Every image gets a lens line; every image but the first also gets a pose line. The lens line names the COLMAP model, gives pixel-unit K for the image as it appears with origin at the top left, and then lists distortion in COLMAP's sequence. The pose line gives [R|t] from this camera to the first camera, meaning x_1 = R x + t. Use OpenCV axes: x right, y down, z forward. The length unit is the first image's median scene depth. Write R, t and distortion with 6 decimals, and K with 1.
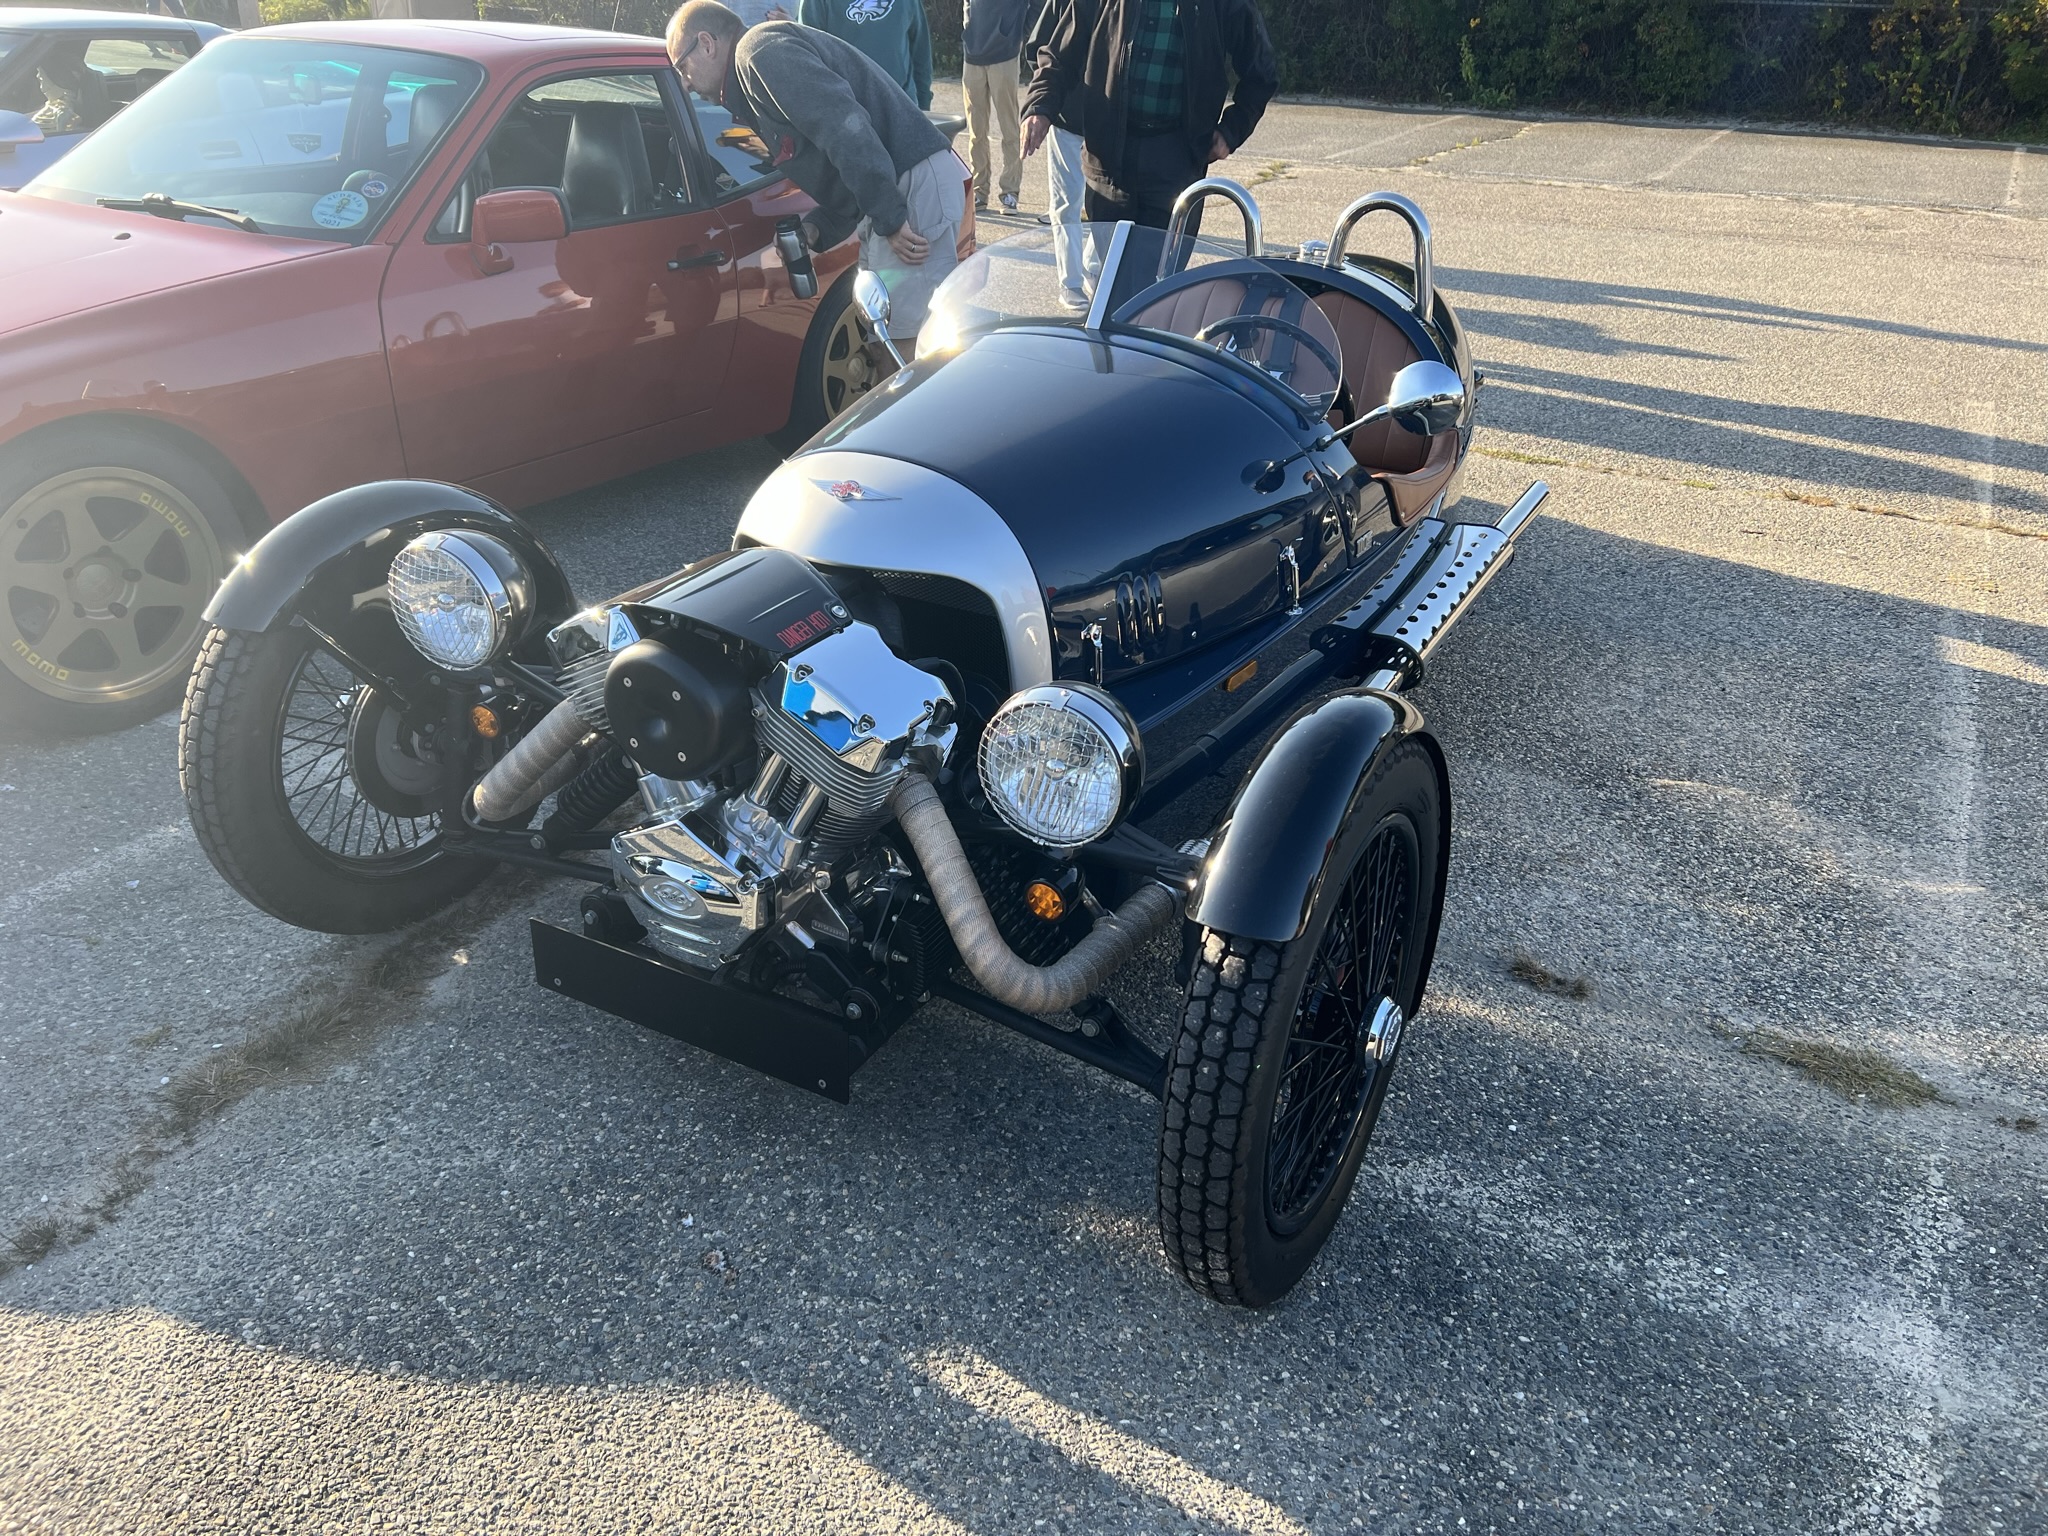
lens RADIAL K [[1537.8, 0, 1022.3], [0, 1537.8, 762.1], [0, 0, 1]] dist [0.029896, -0.030195]
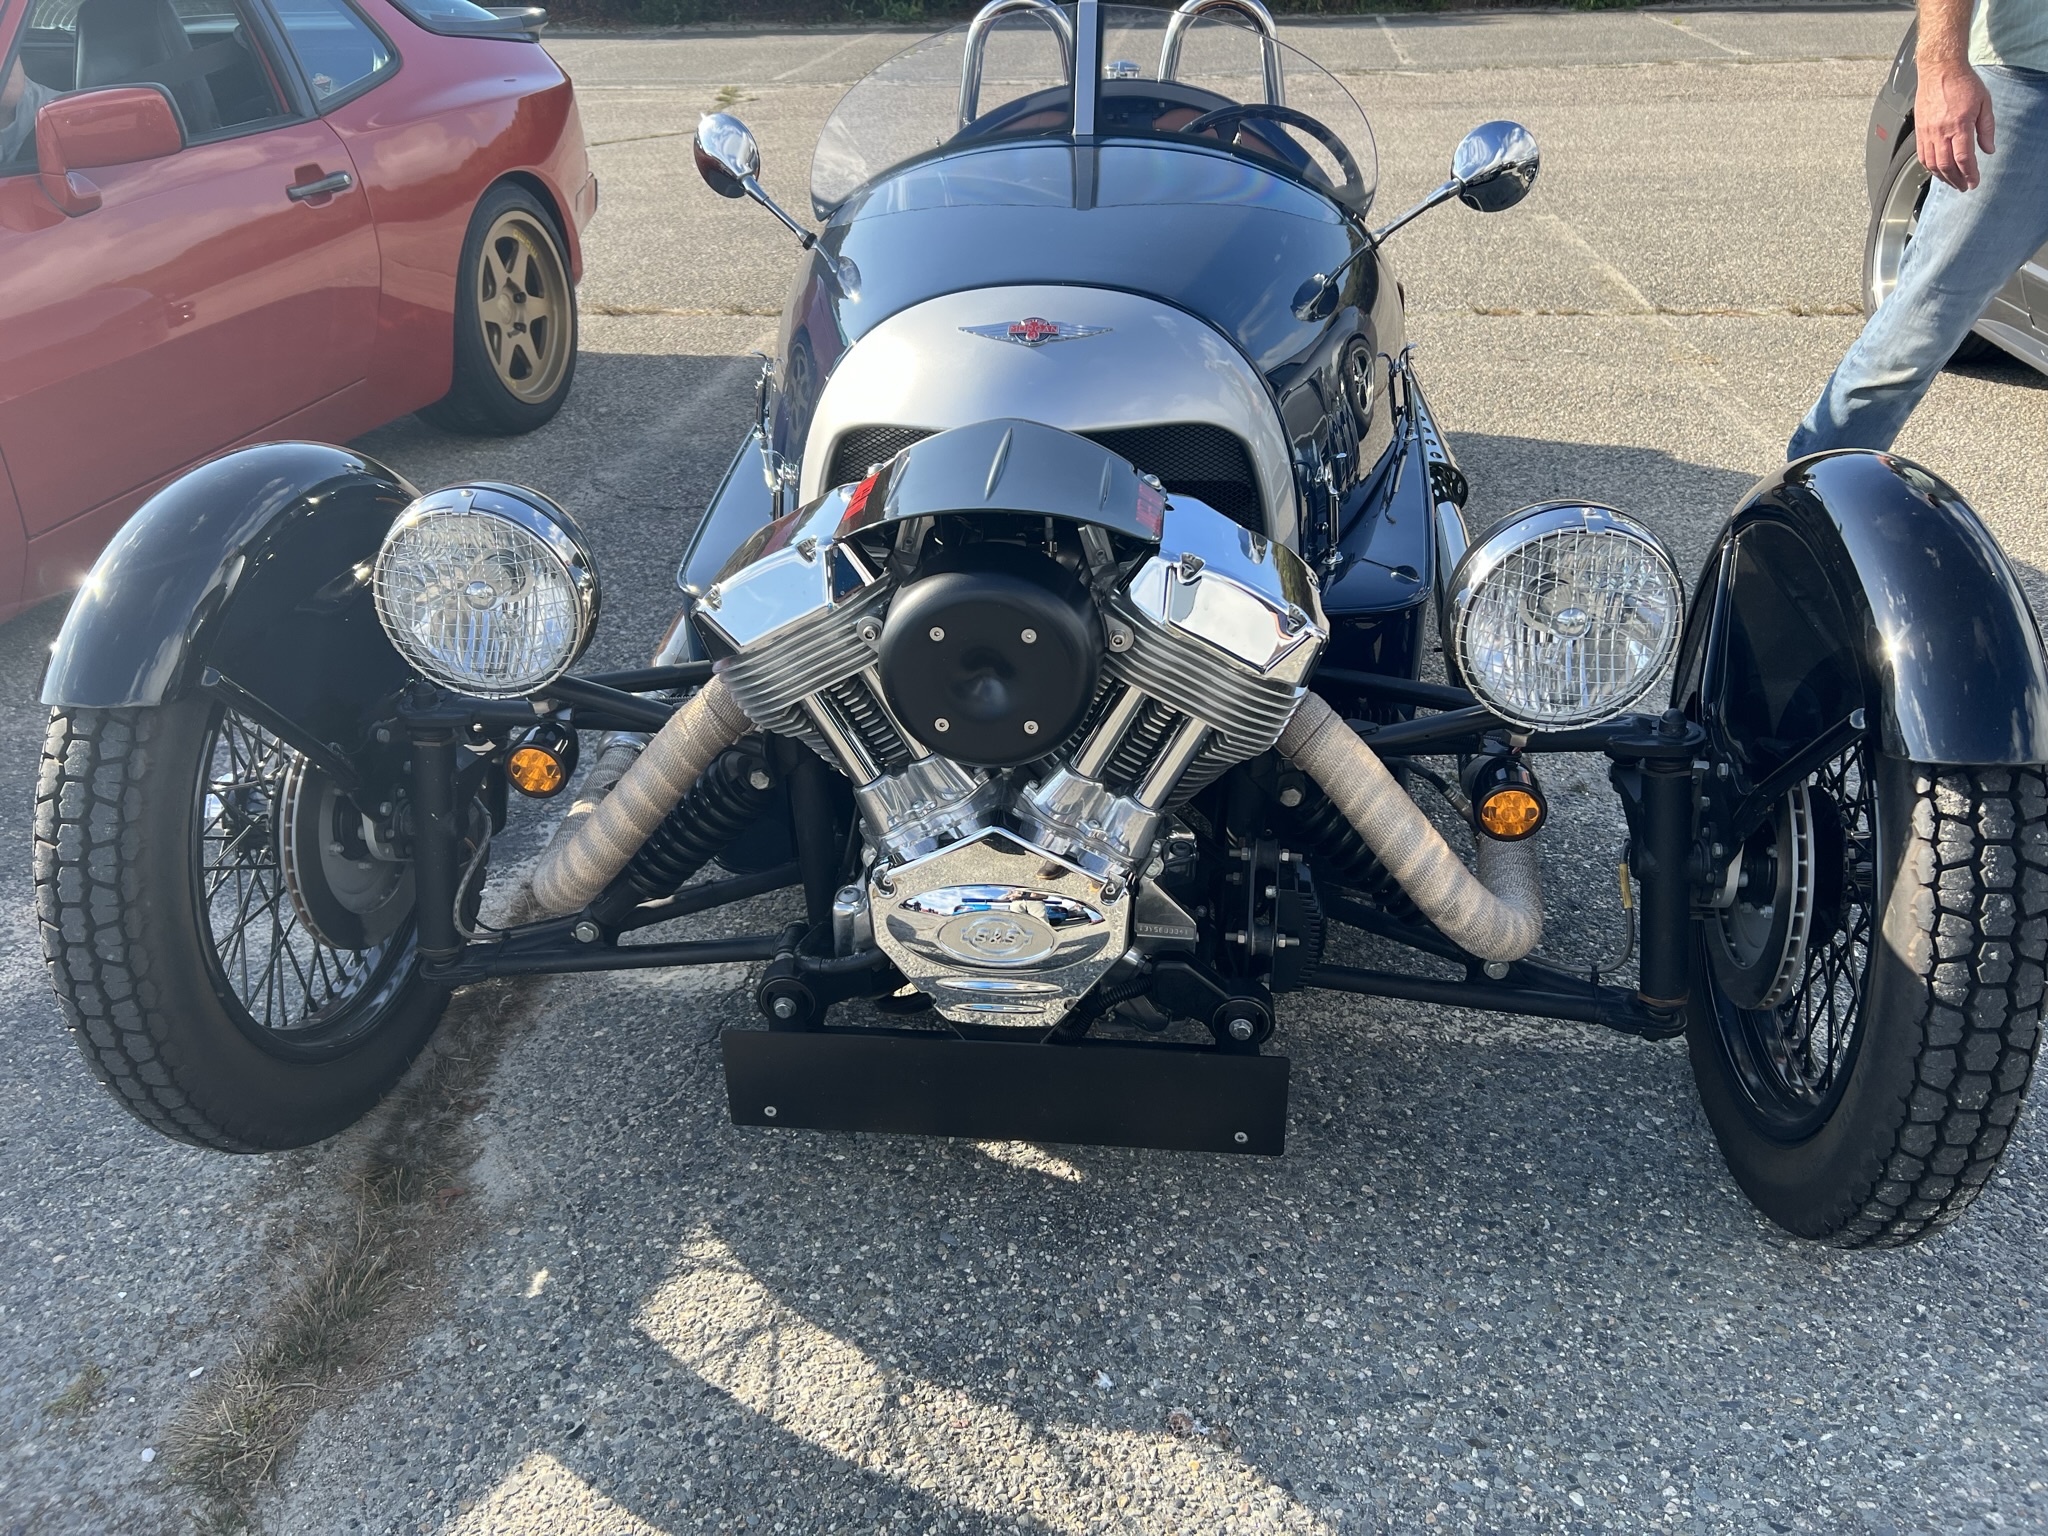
lens RADIAL K [[1537.8, 0, 1024.9], [0, 1537.8, 767.9], [0, 0, 1]] dist [0.029896, -0.030195]
pose [[0.924861, -0.225956, 0.305903, -0.378223], [0.216500, 0.974118, 0.064974, -0.026662], [-0.312667, 0.006136, 0.949843, 0.321104]]
